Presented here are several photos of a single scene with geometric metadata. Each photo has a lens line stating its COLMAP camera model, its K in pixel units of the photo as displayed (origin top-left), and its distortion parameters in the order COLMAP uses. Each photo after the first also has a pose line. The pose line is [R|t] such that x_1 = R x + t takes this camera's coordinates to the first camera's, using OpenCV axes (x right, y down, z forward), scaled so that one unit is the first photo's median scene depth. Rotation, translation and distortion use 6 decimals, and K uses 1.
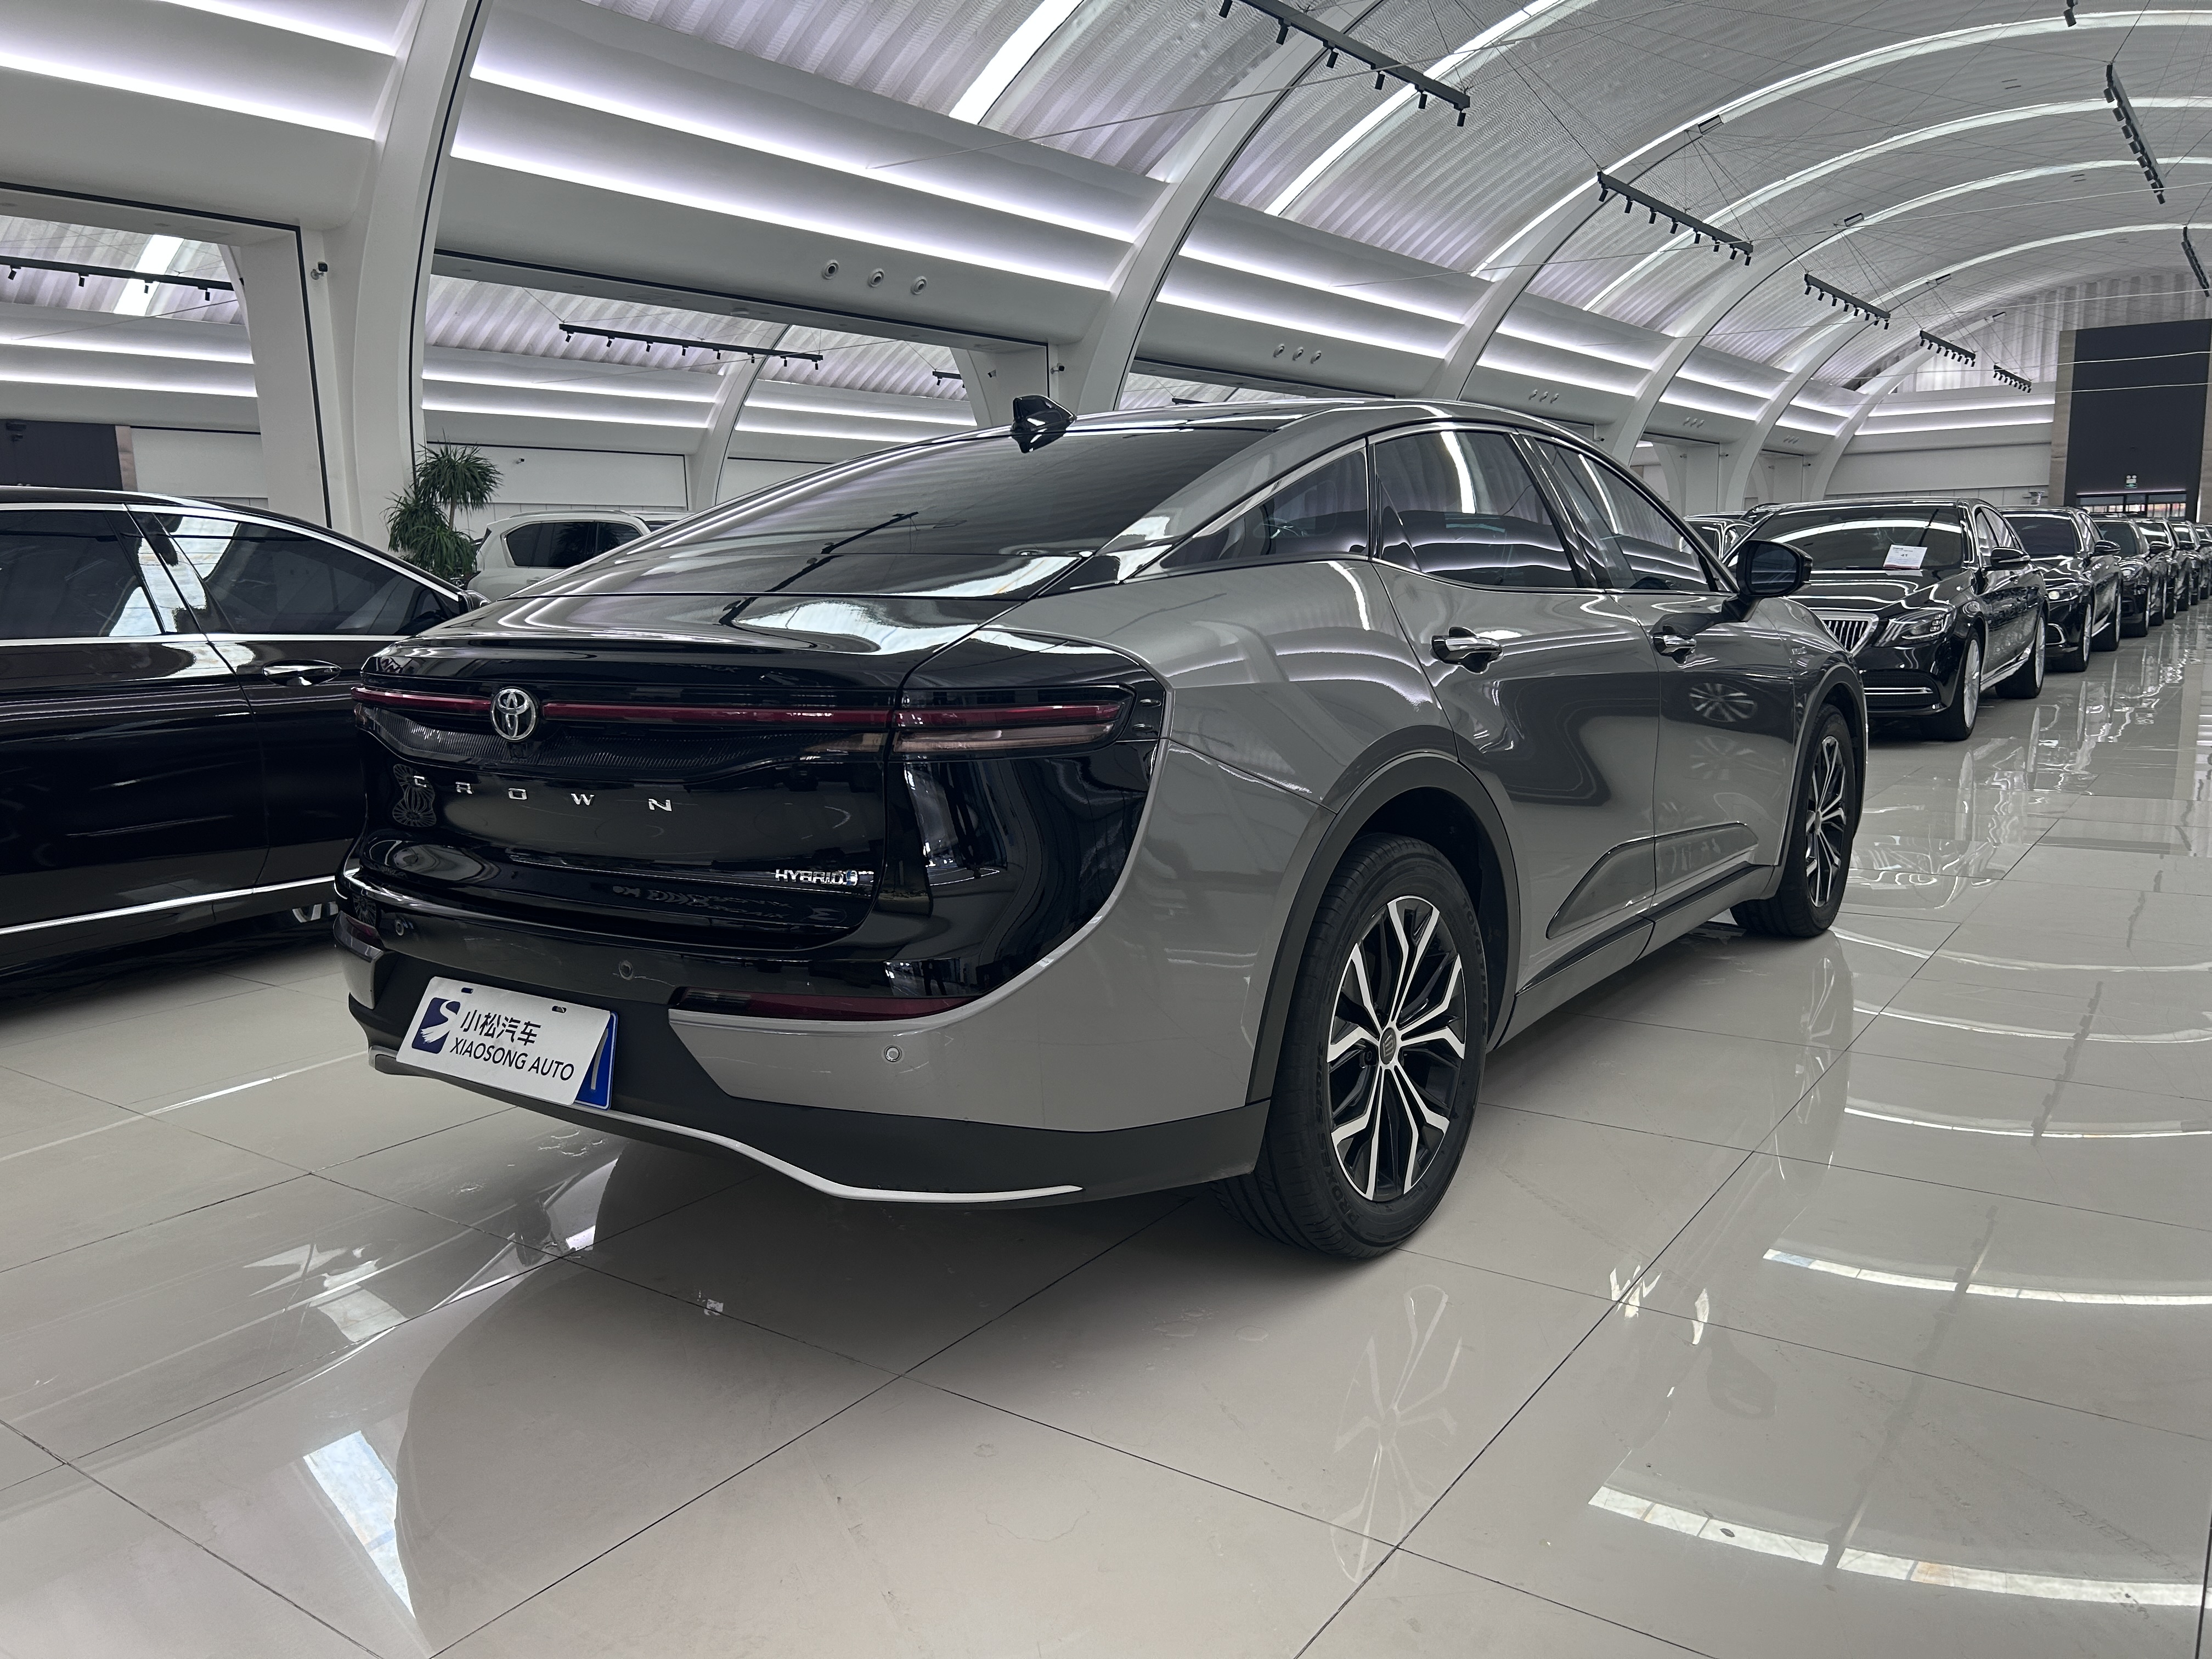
lens RADIAL K [[1673.9, 0, 1070.5], [0, 1673.9, 809.5], [0, 0, 1]] dist [0.048411, -0.053420]
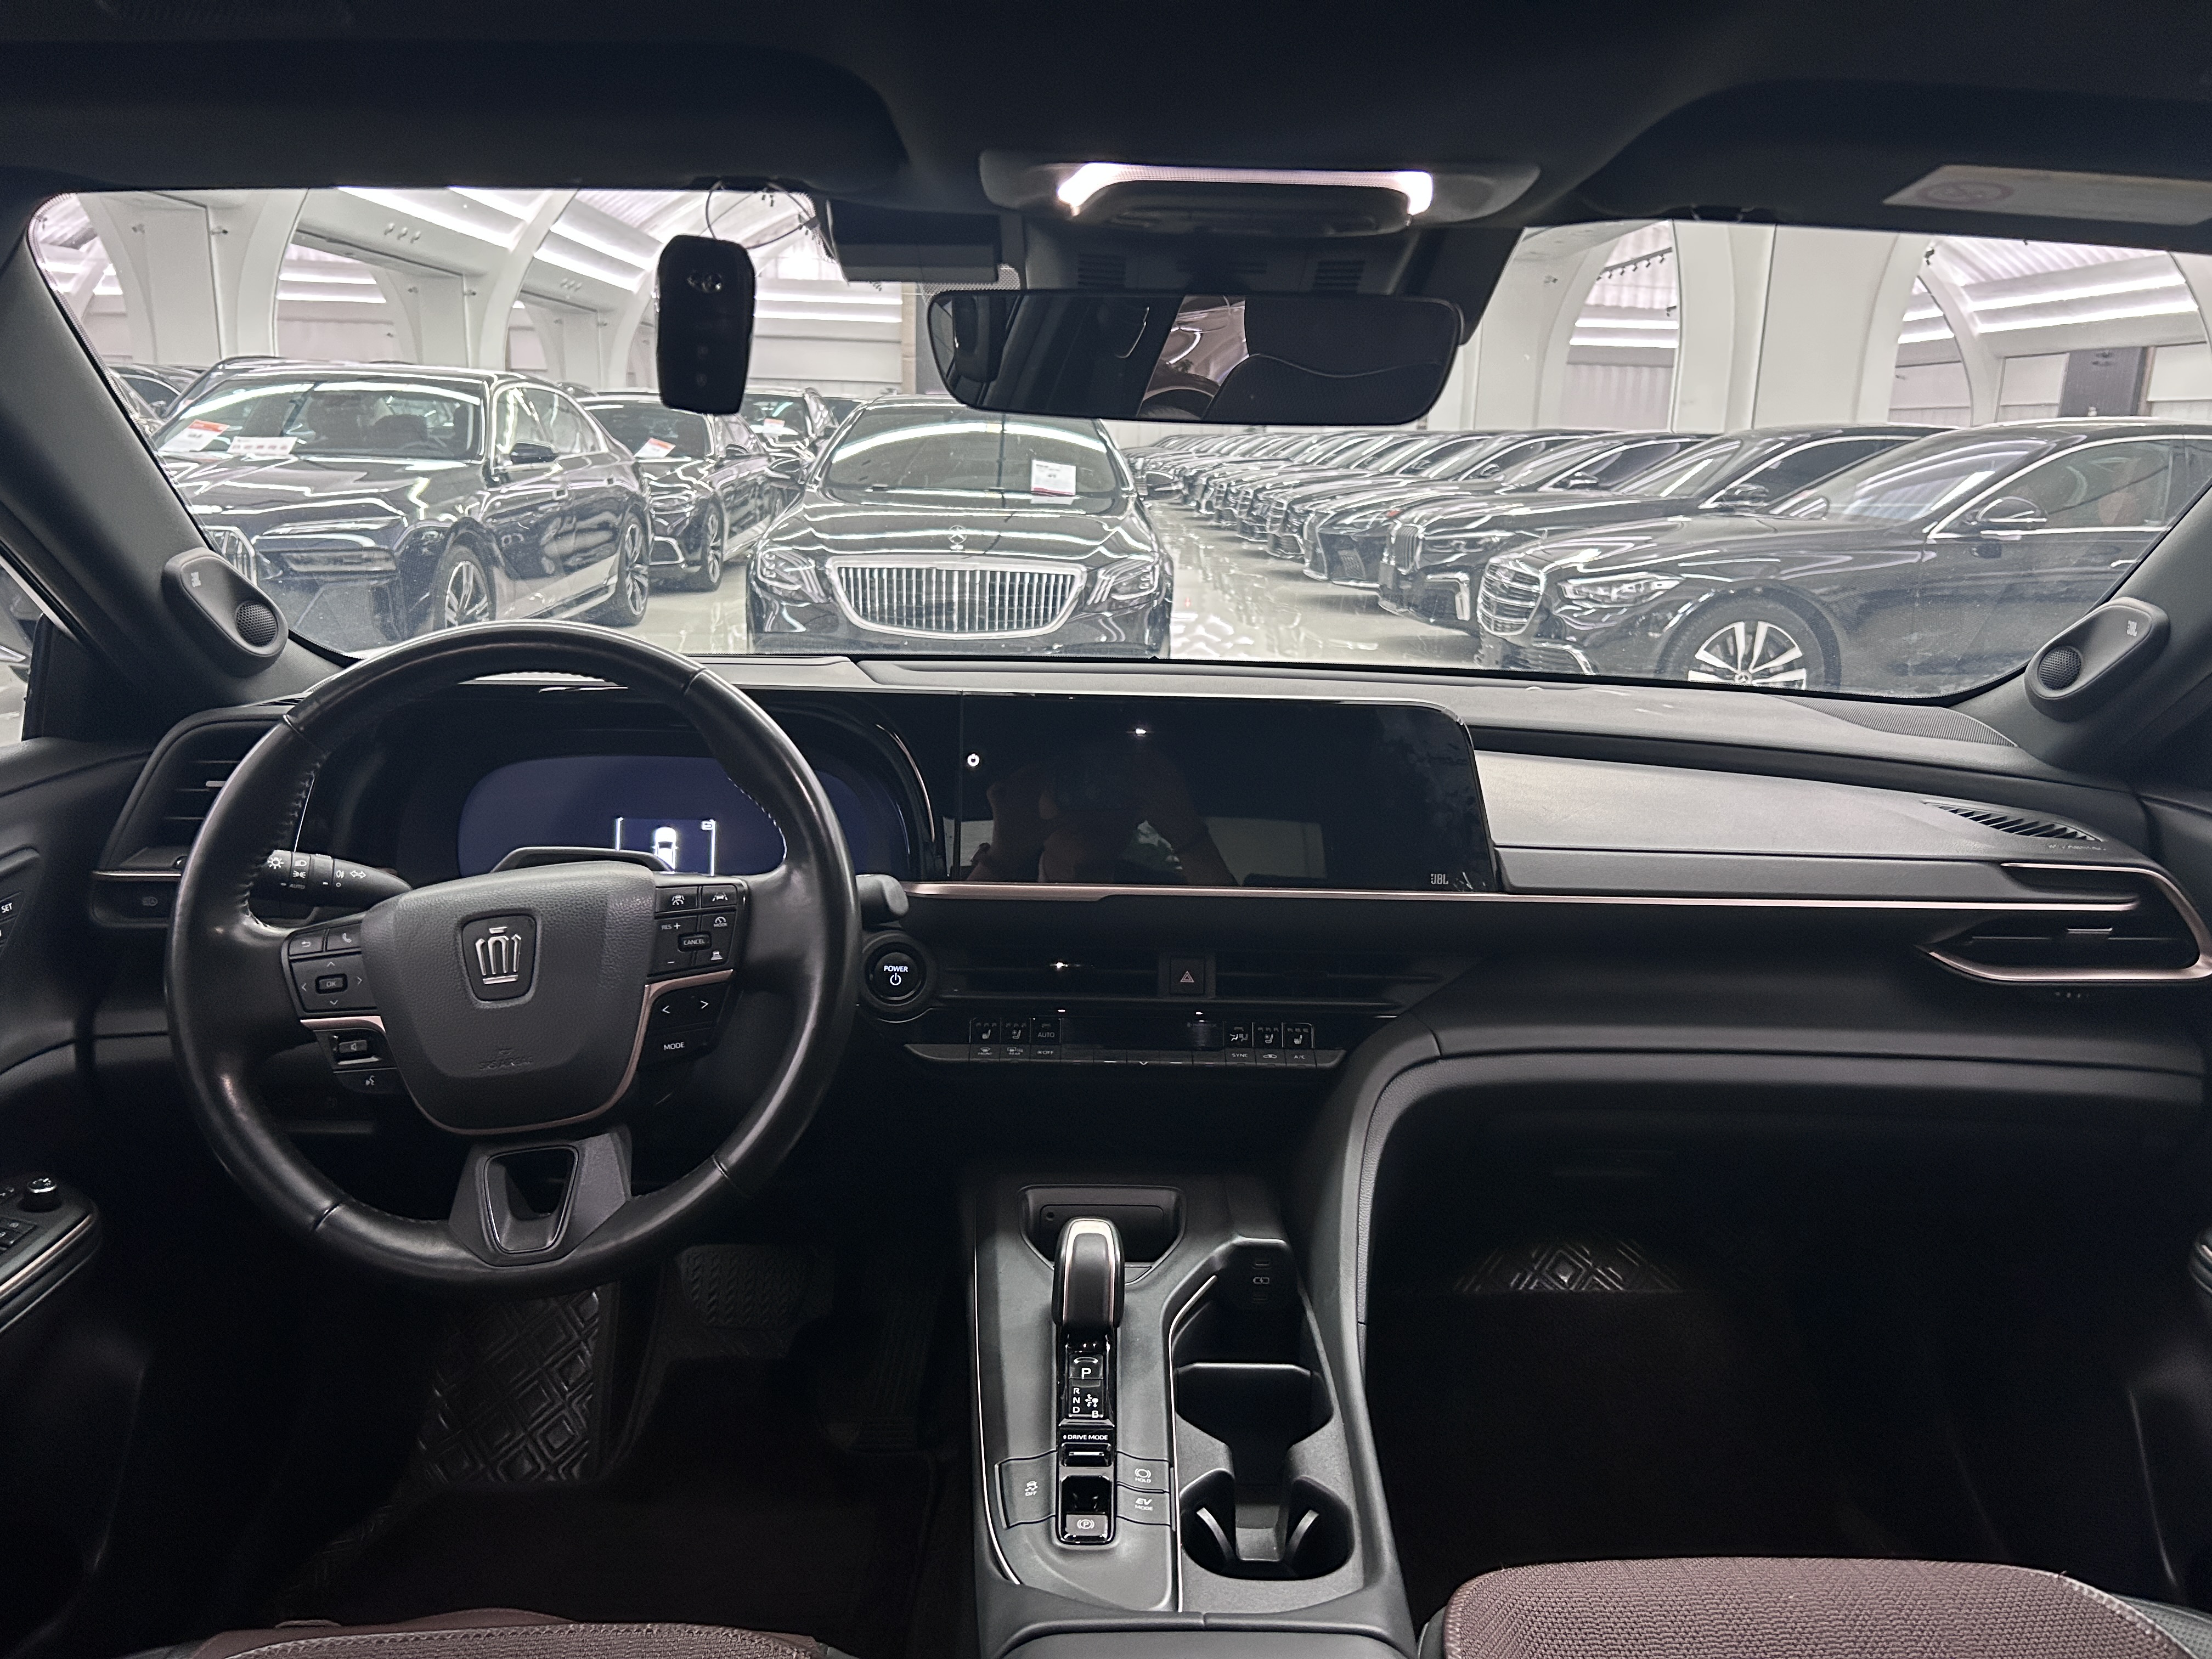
lens RADIAL K [[1673.9, 0, 1149.6], [0, 1673.9, 830.8], [0, 0, 1]] dist [0.048411, -0.053420]
pose [[0.772617, -0.100562, 0.626857, 0.010725], [0.046452, 0.993683, 0.102157, -0.020573], [-0.633171, -0.049809, 0.772408, 0.116984]]
